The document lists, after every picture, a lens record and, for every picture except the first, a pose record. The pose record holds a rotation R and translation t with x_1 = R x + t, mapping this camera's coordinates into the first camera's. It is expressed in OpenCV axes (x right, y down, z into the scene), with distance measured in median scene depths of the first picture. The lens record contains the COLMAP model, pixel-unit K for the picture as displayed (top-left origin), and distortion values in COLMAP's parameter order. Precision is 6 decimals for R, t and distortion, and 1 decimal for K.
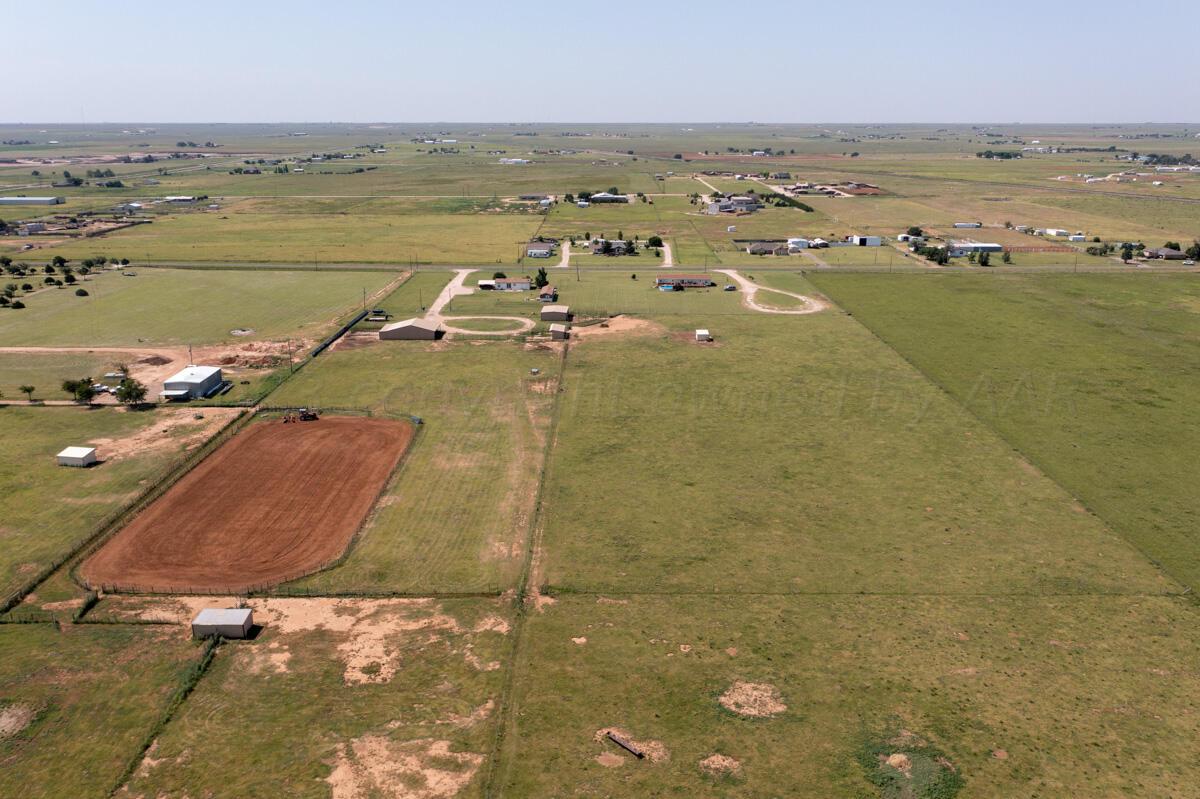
lens RADIAL K [[956.8, 0, 600.0], [0, 956.8, 399.5], [0, 0, 1]] dist [-0.008602, 0.002113]
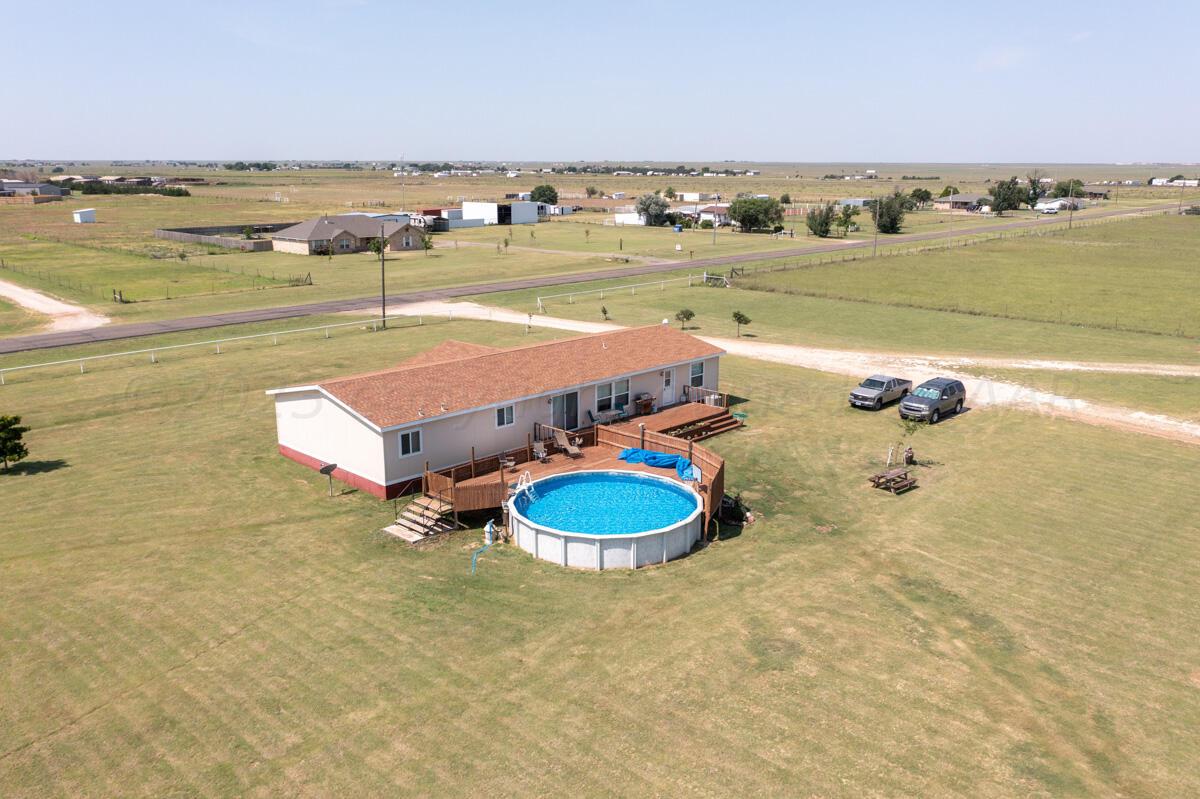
lens RADIAL K [[941.5, 0, 600.0], [0, 941.5, 399.5], [0, 0, 1]] dist [-0.004685, -0.001371]
pose [[0.678973, -0.177076, 0.712488, 0.011740], [0.206246, 0.977401, 0.046371, -0.184534], [-0.704598, 0.115463, 0.700150, 1.312942]]
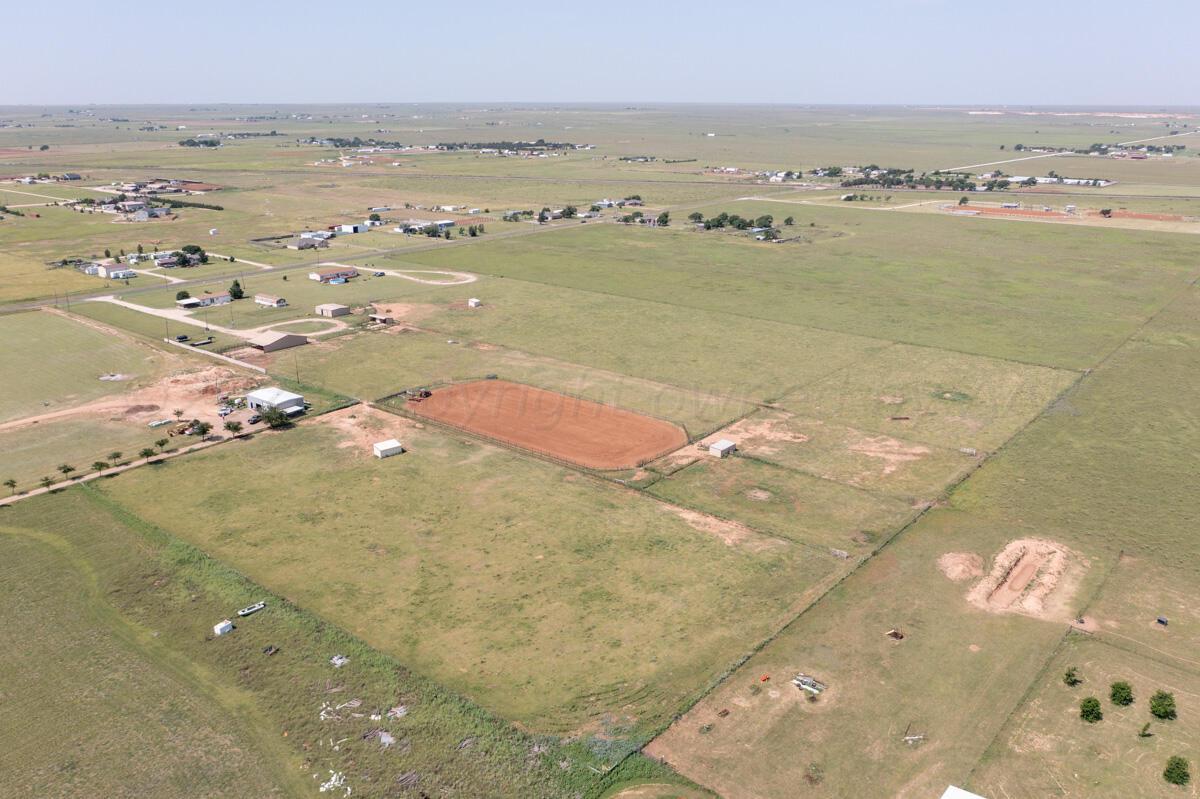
lens RADIAL K [[950.2, 0, 607.9], [0, 950.2, 401.7], [0, 0, 1]] dist [-0.009289, 0.002703]
pose [[0.618424, -0.238528, 0.748770, -0.904466], [0.219917, 0.967282, 0.126504, -0.065312], [-0.754446, 0.086434, 0.650646, -0.020849]]
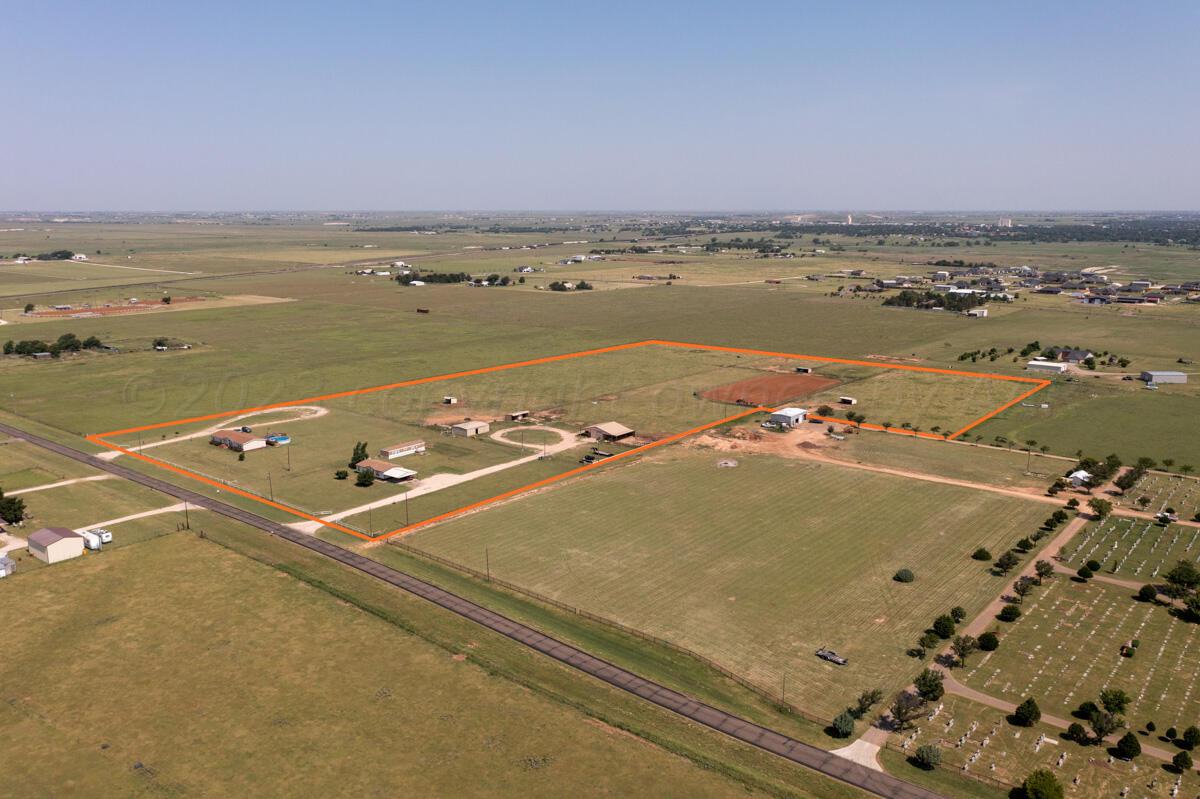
lens RADIAL K [[950.2, 0, 607.9], [0, 950.2, 401.7], [0, 0, 1]] dist [-0.009289, 0.002703]
pose [[-0.791264, -0.123784, 0.598815, -1.002307], [0.171001, 0.895428, 0.411057, -0.657915], [-0.587078, 0.427652, -0.687352, 1.997959]]
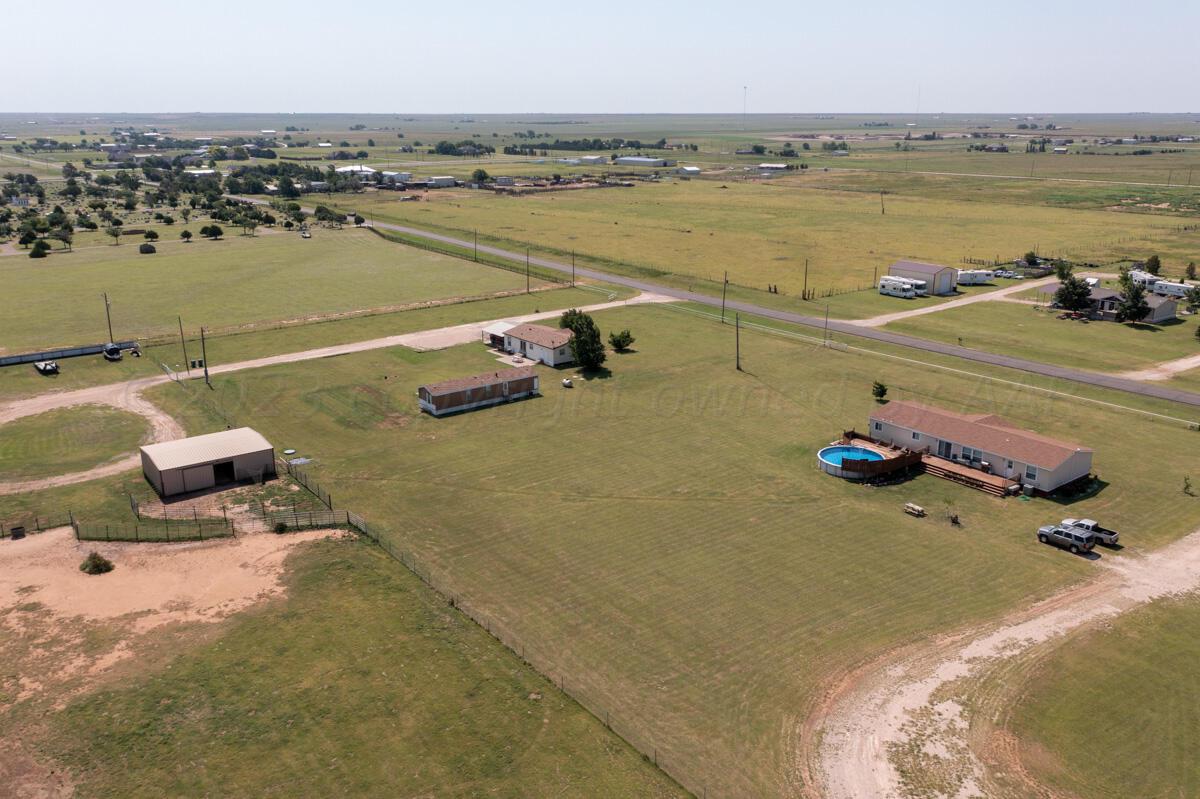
lens RADIAL K [[974.6, 0, 599.9], [0, 974.6, 364.3], [0, 0, 1]] dist [-0.007181, 0.000178]
pose [[0.627353, 0.192793, -0.754492, 0.321866], [-0.217934, 0.973621, 0.067576, -0.205019], [0.747618, 0.122036, 0.652821, 1.071827]]
